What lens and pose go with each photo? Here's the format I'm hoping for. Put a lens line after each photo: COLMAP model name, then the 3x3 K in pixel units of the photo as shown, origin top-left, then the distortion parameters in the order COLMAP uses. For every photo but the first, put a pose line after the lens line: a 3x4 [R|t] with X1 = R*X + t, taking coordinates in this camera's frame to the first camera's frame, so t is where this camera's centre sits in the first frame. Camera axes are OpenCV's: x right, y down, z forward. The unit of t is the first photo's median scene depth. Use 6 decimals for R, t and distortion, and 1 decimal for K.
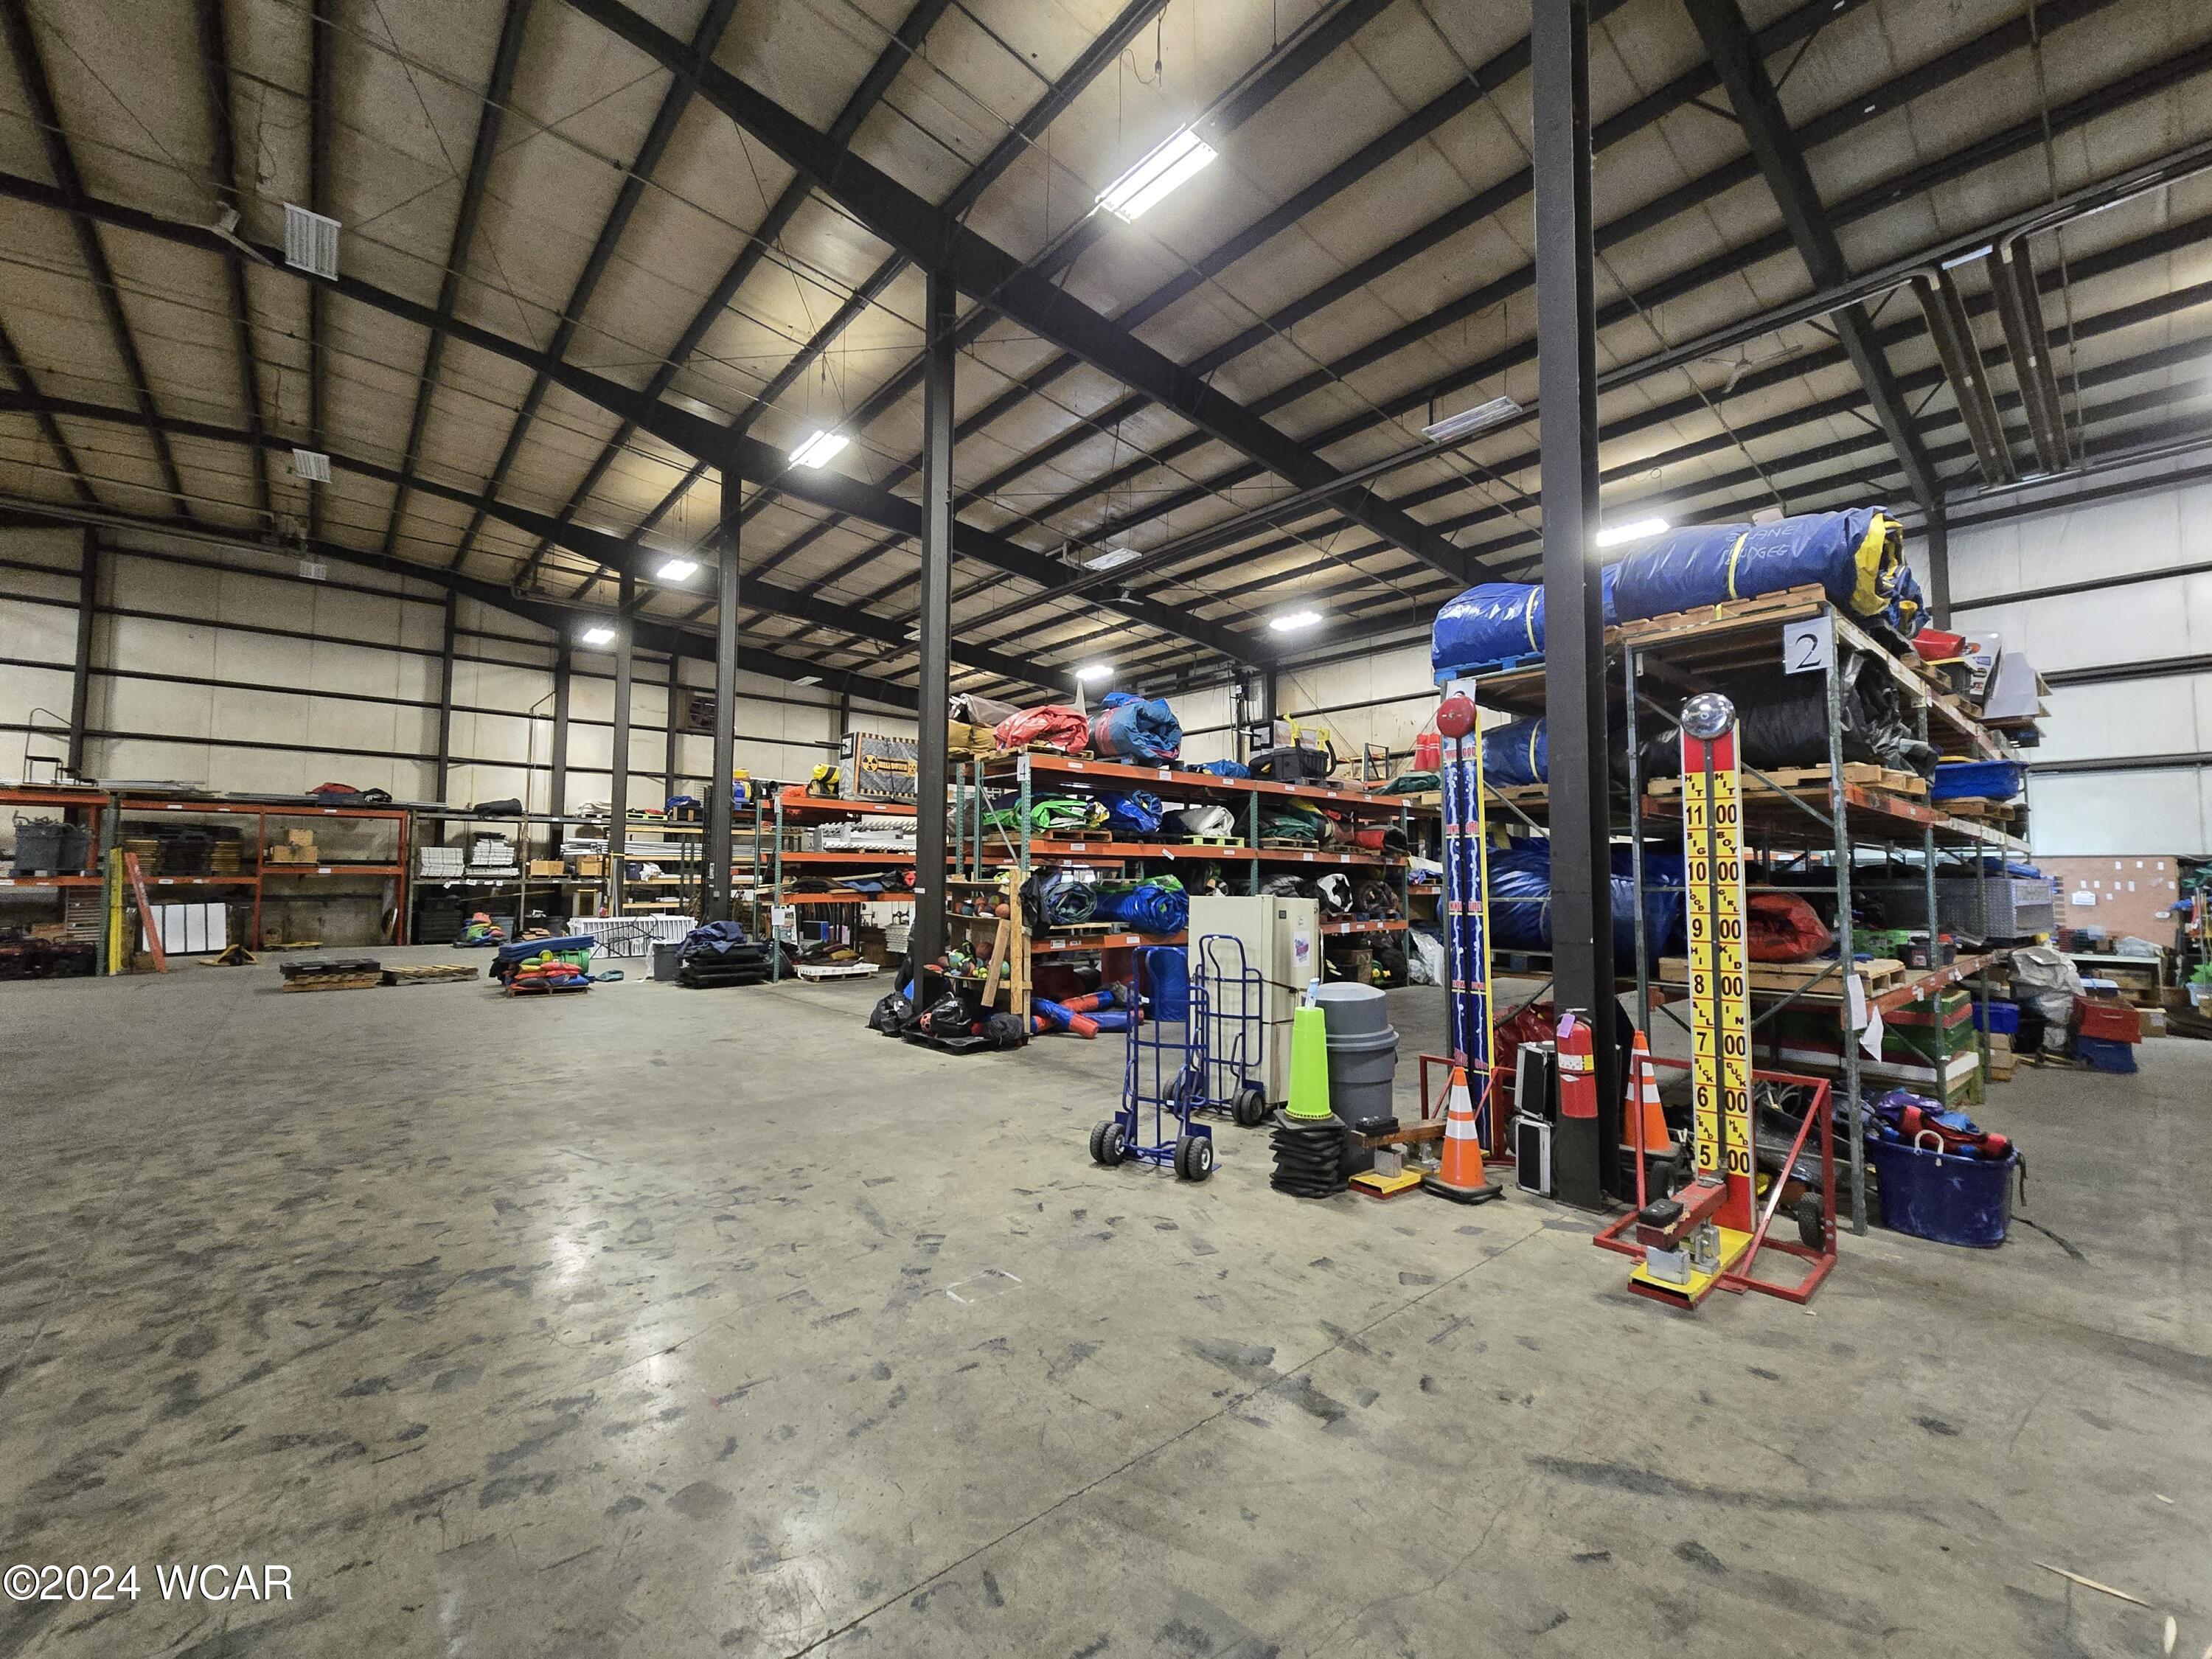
lens RADIAL K [[901.6, 0, 1114.7], [0, 901.6, 826.3], [0, 0, 1]] dist [0.004072, -0.000896]
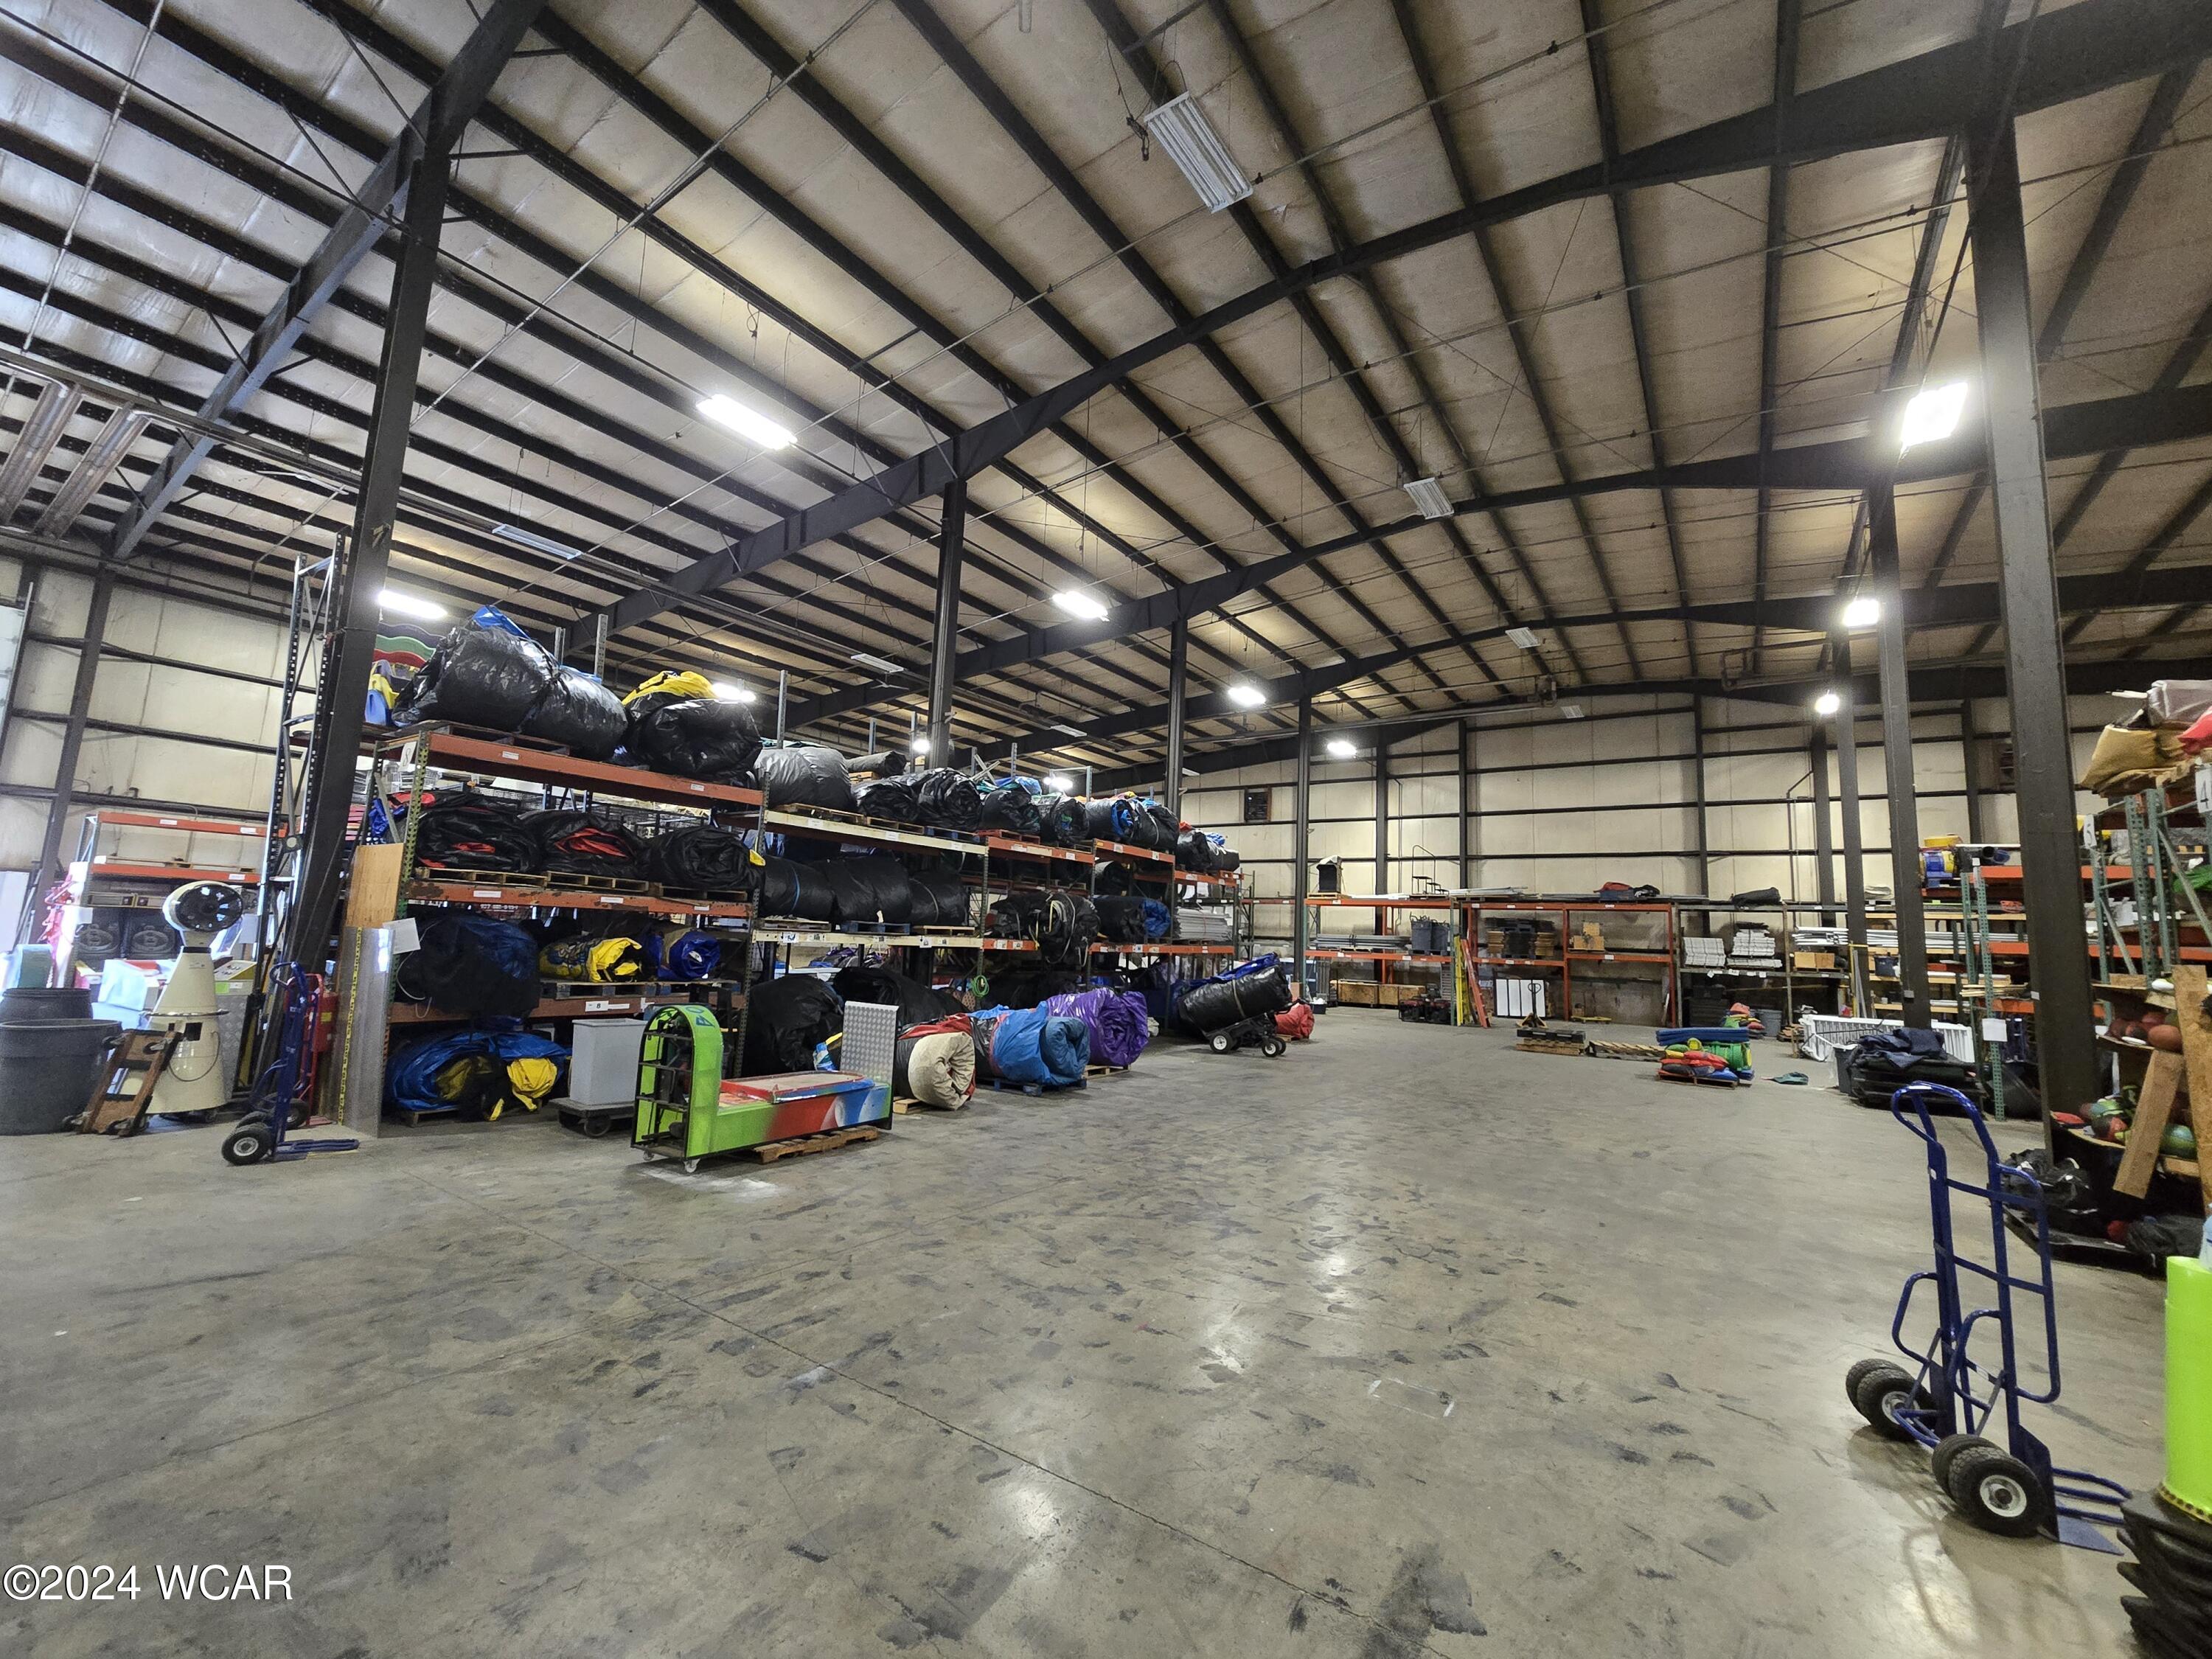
lens RADIAL K [[901.6, 0, 1112.3], [0, 901.6, 827.7], [0, 0, 1]] dist [0.004072, -0.000896]
pose [[0.249527, -0.115346, -0.961474, 0.129296], [0.016920, 0.993248, -0.114766, 0.006462], [0.968220, 0.012369, 0.249794, 0.083760]]
